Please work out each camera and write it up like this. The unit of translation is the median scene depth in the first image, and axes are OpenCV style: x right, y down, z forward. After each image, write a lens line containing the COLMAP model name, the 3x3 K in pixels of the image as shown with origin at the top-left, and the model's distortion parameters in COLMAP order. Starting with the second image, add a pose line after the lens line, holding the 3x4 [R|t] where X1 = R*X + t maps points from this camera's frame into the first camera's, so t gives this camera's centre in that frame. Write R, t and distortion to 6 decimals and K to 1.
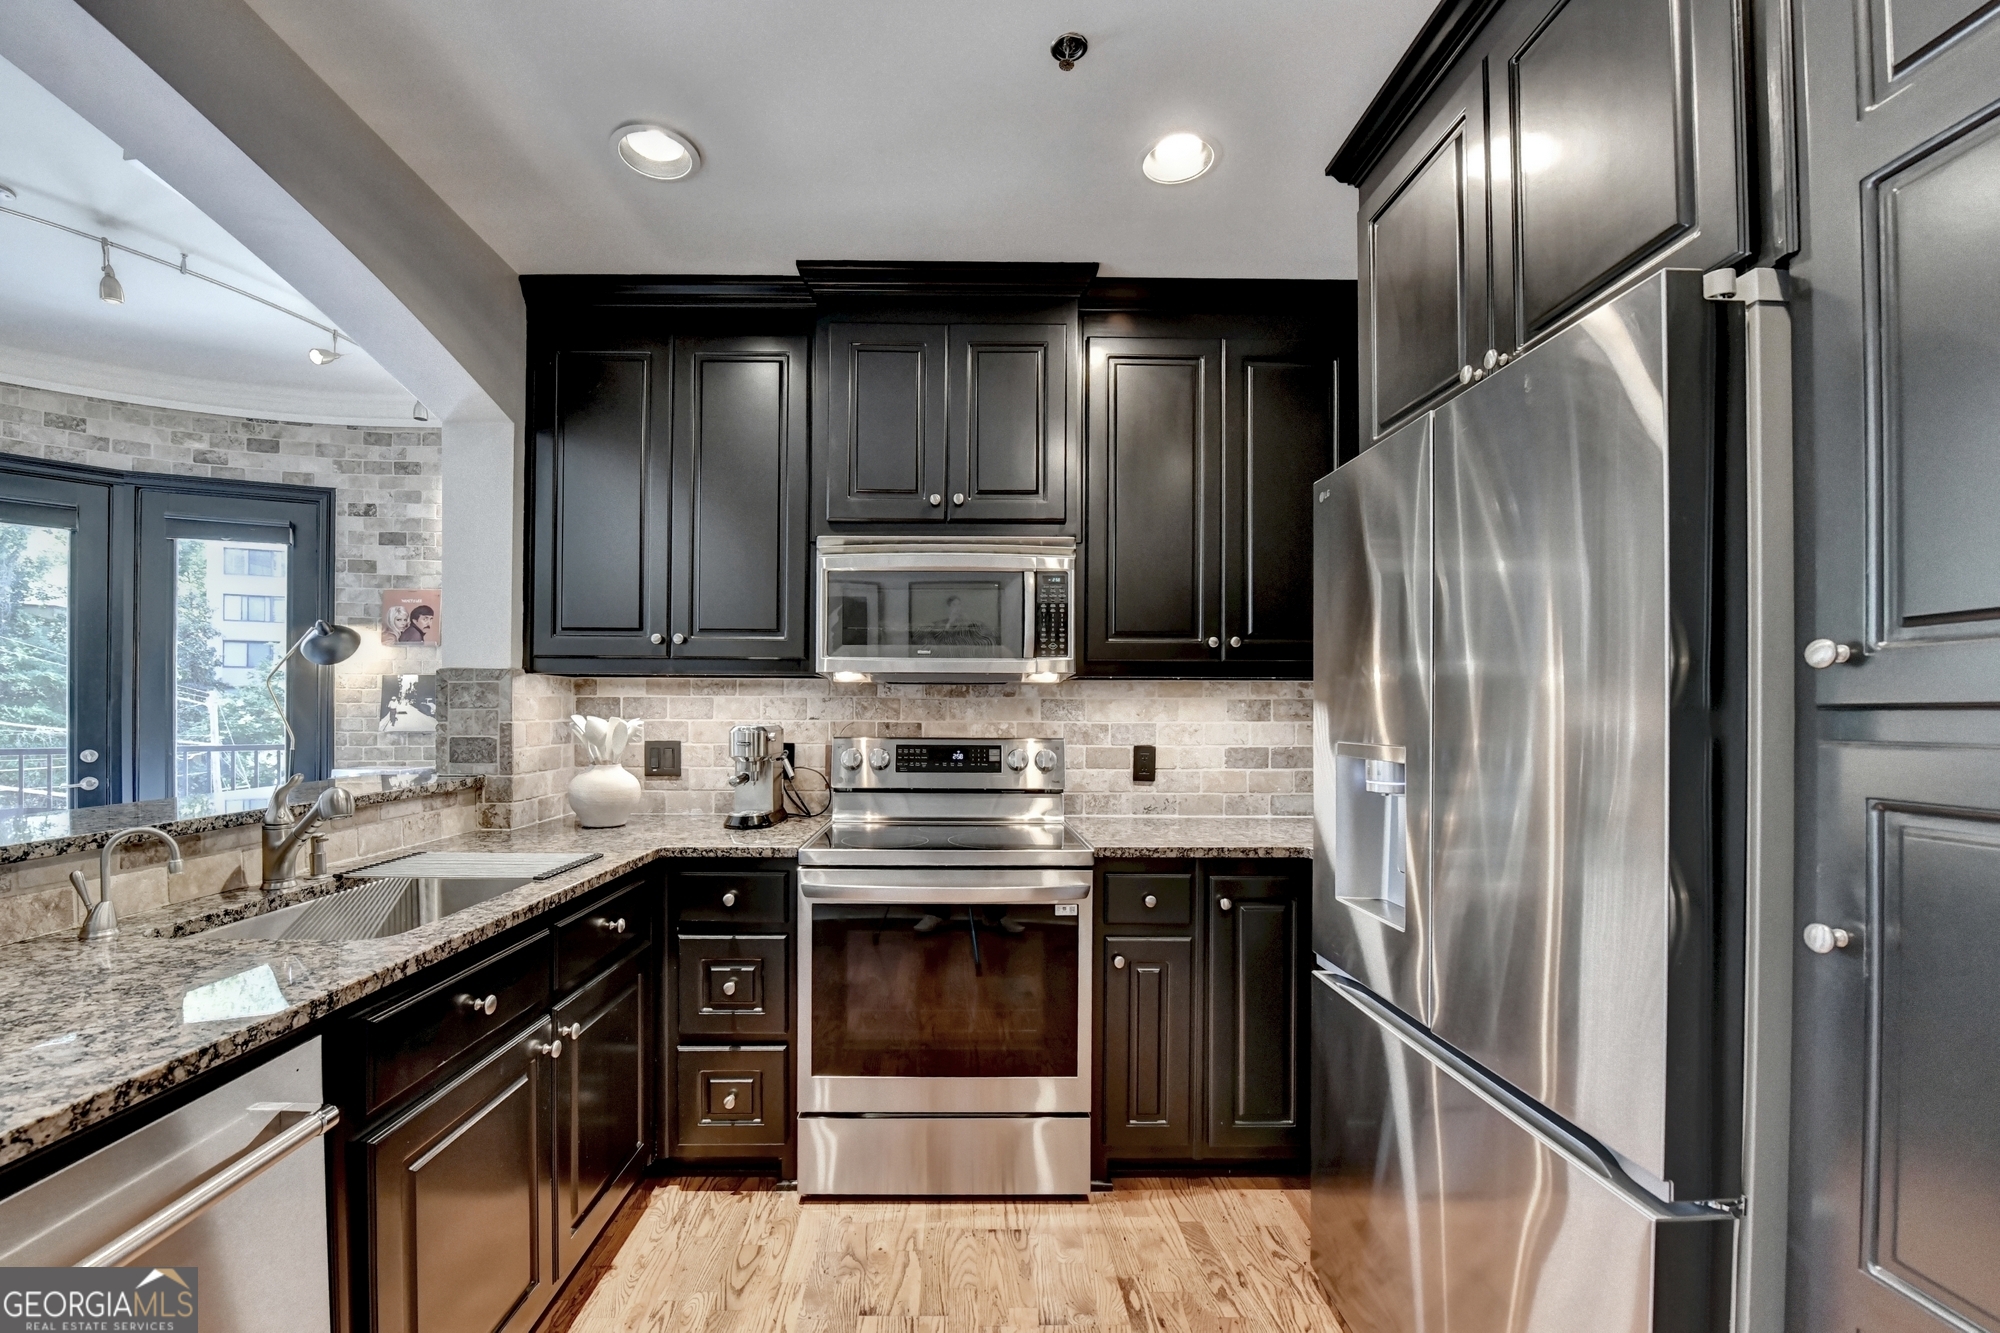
lens RADIAL K [[822.2, 0, 961.8], [0, 822.2, 714.6], [0, 0, 1]] dist [-0.013873, -0.001145]
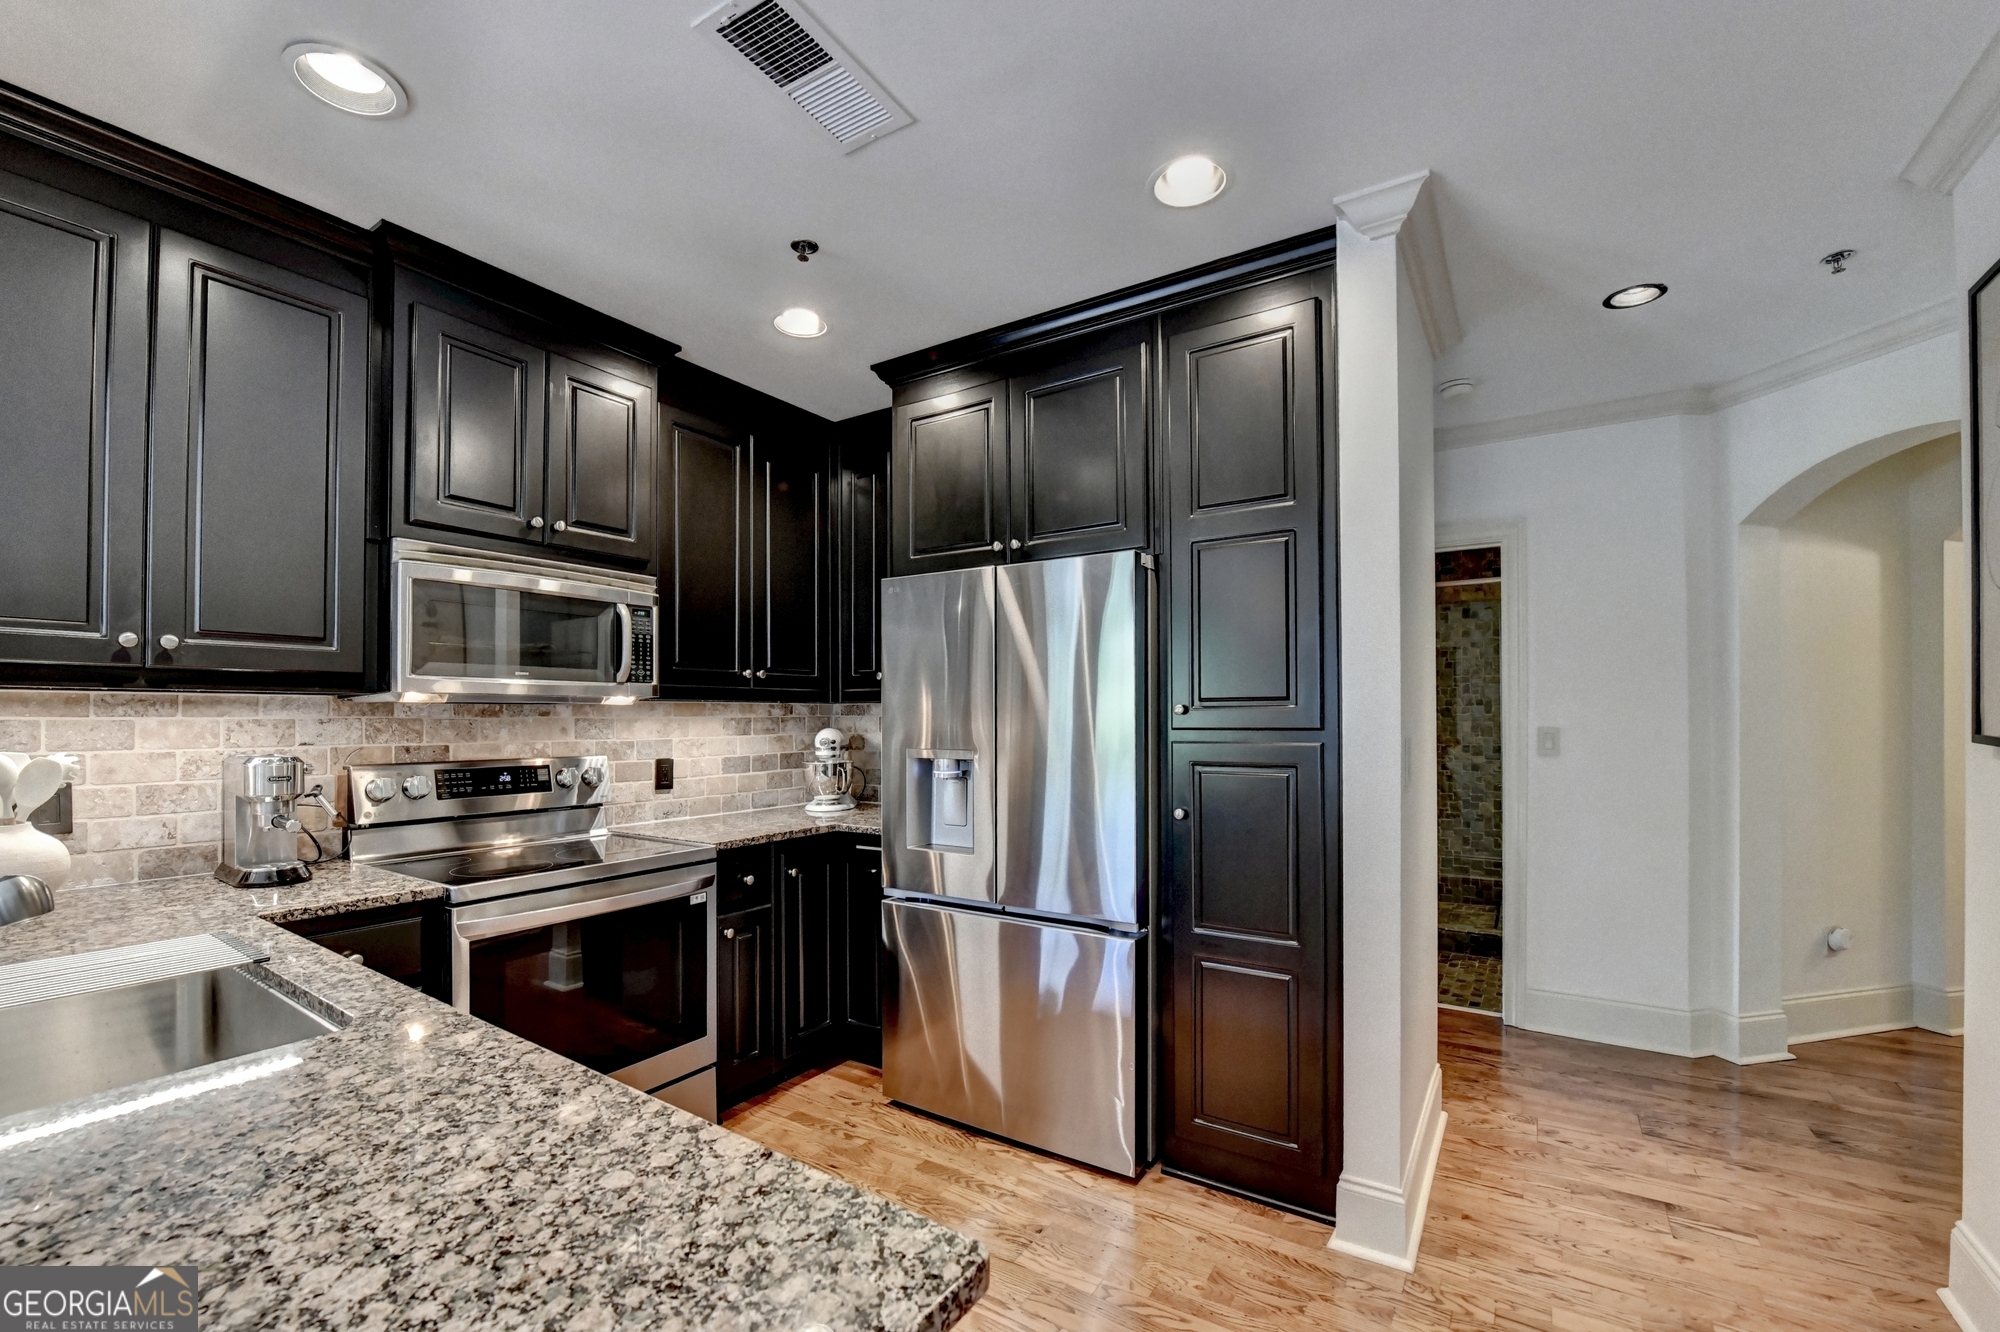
lens RADIAL K [[822.2, 0, 962.6], [0, 822.2, 720.3], [0, 0, 1]] dist [-0.013873, -0.001145]
pose [[0.572292, -0.008773, 0.820003, -0.533395], [0.009116, 0.999949, 0.004336, -0.018747], [-0.819999, 0.004993, 0.572343, 0.003788]]
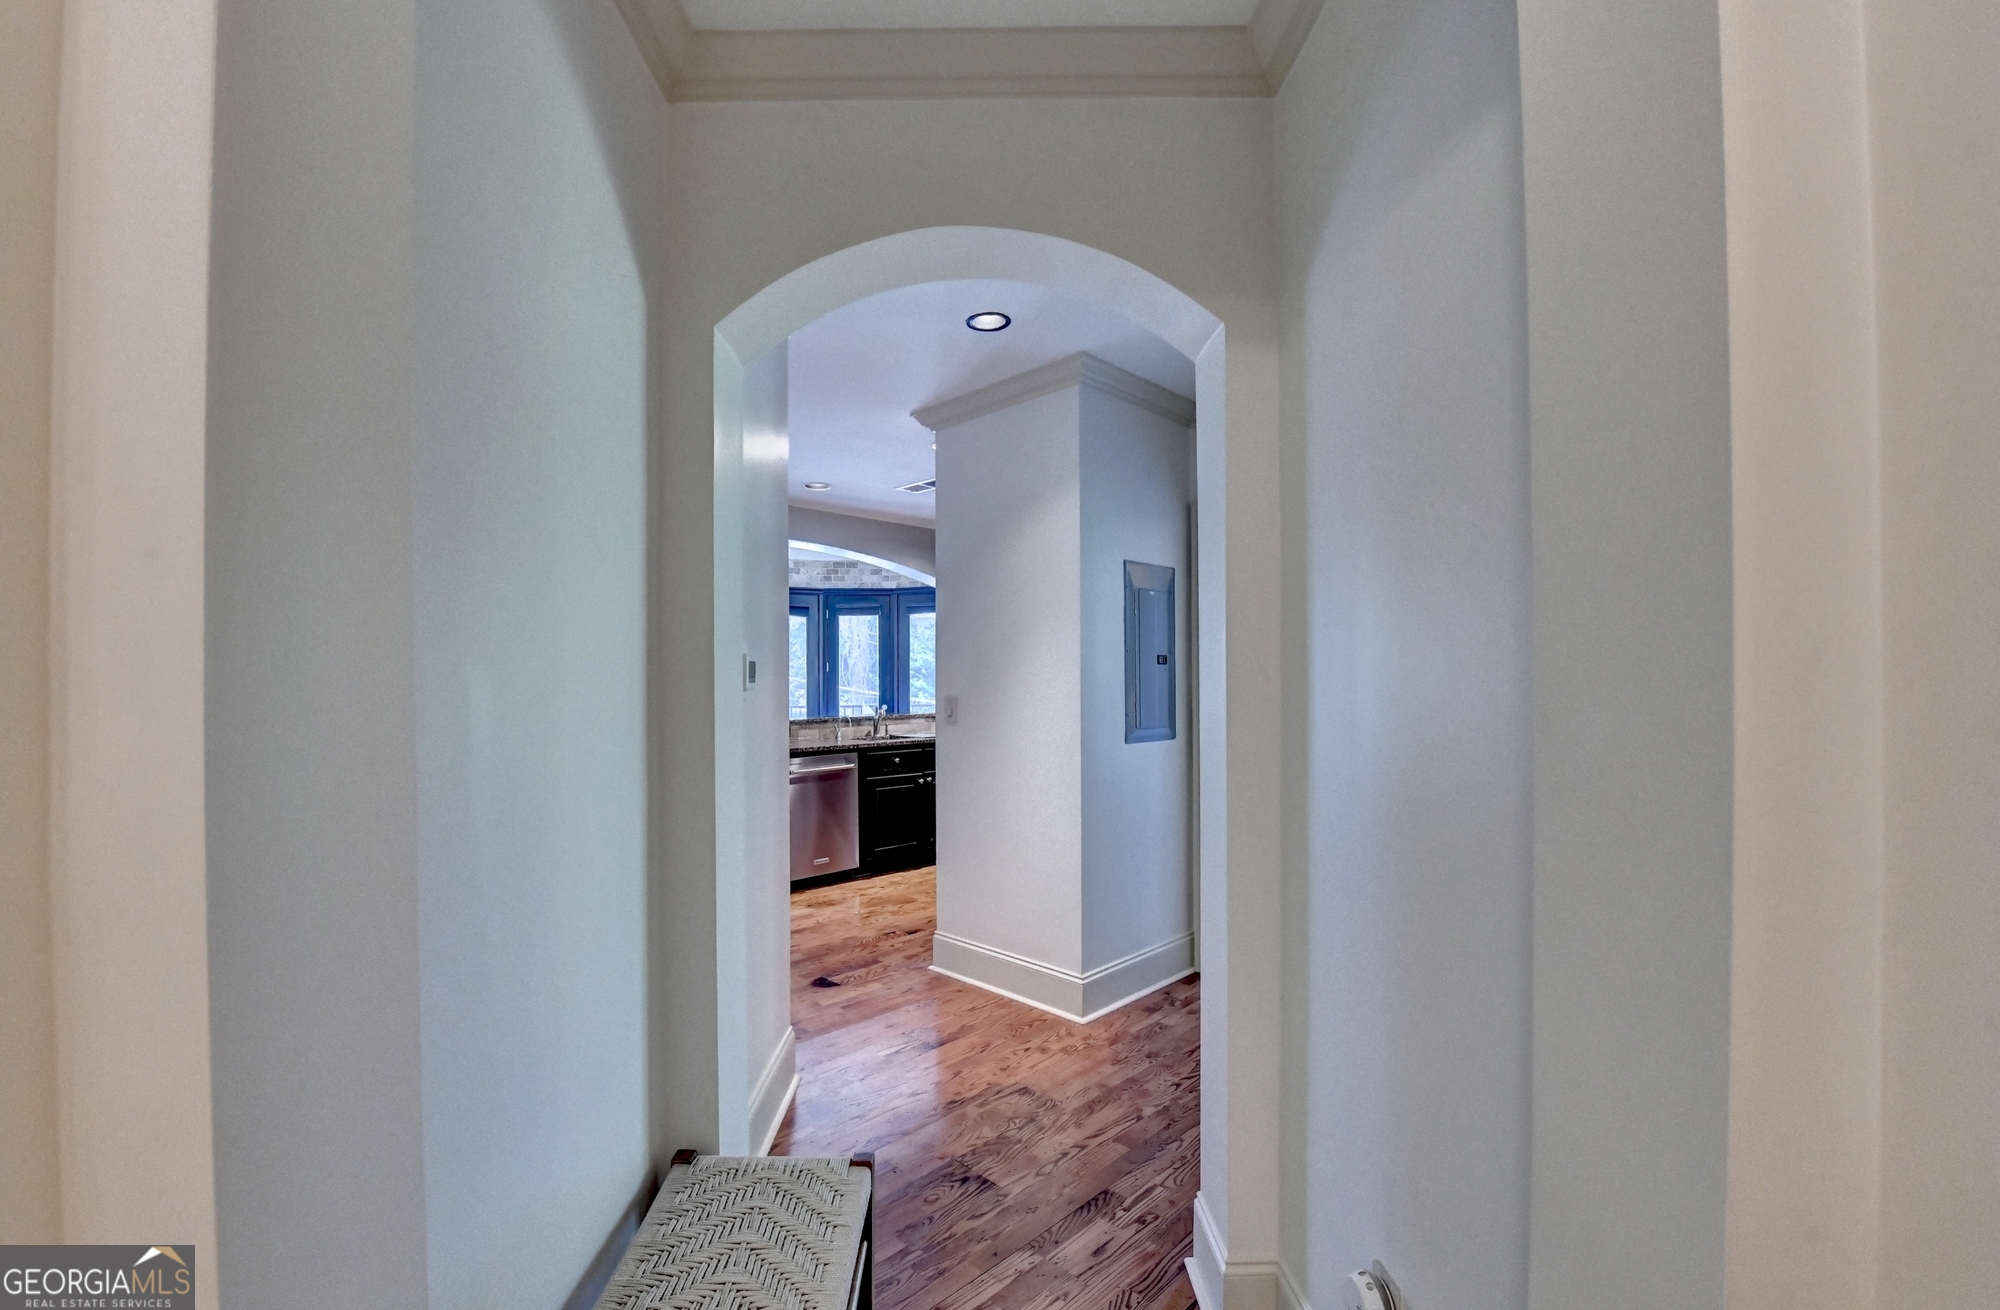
lens RADIAL K [[835.3, 0, 1005.7], [0, 835.3, 687.8], [0, 0, 1]] dist [0.000154, 0.000002]
pose [[0.722464, -0.003167, -0.691401, 1.578300], [0.004378, 0.999990, -0.000006, -0.009358], [0.691395, -0.003022, 0.722471, -0.970097]]
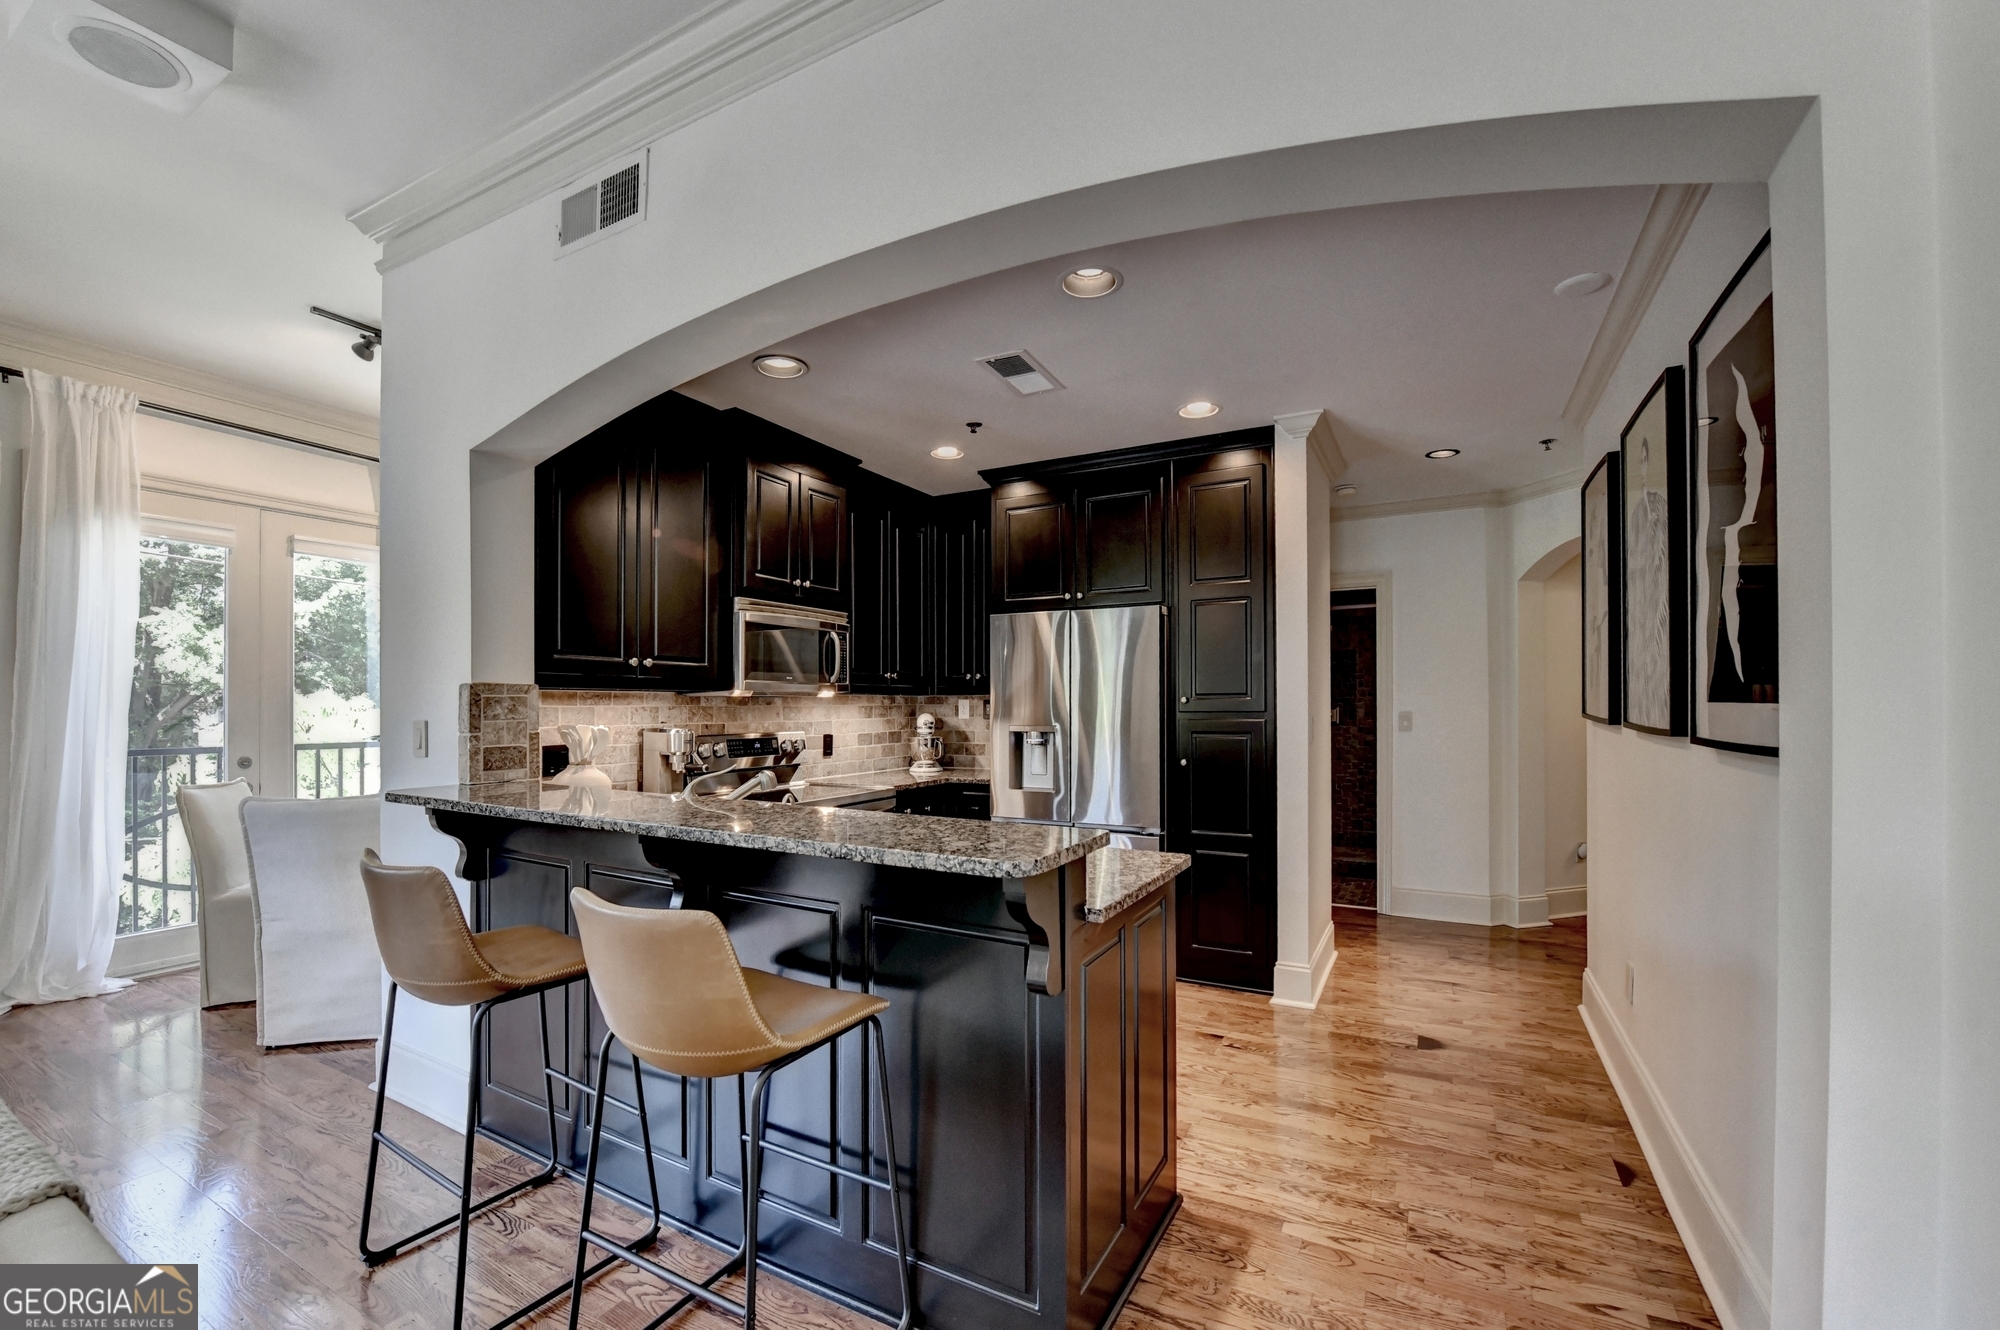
lens RADIAL K [[865.1, 0, 986.5], [0, 865.1, 713.7], [0, 0, 1]] dist [-0.027222, 0.003991]
pose [[0.465931, -0.014983, 0.884694, -1.302679], [0.009717, 0.999883, 0.011817, -0.022854], [-0.884768, 0.003090, 0.466022, -0.103506]]
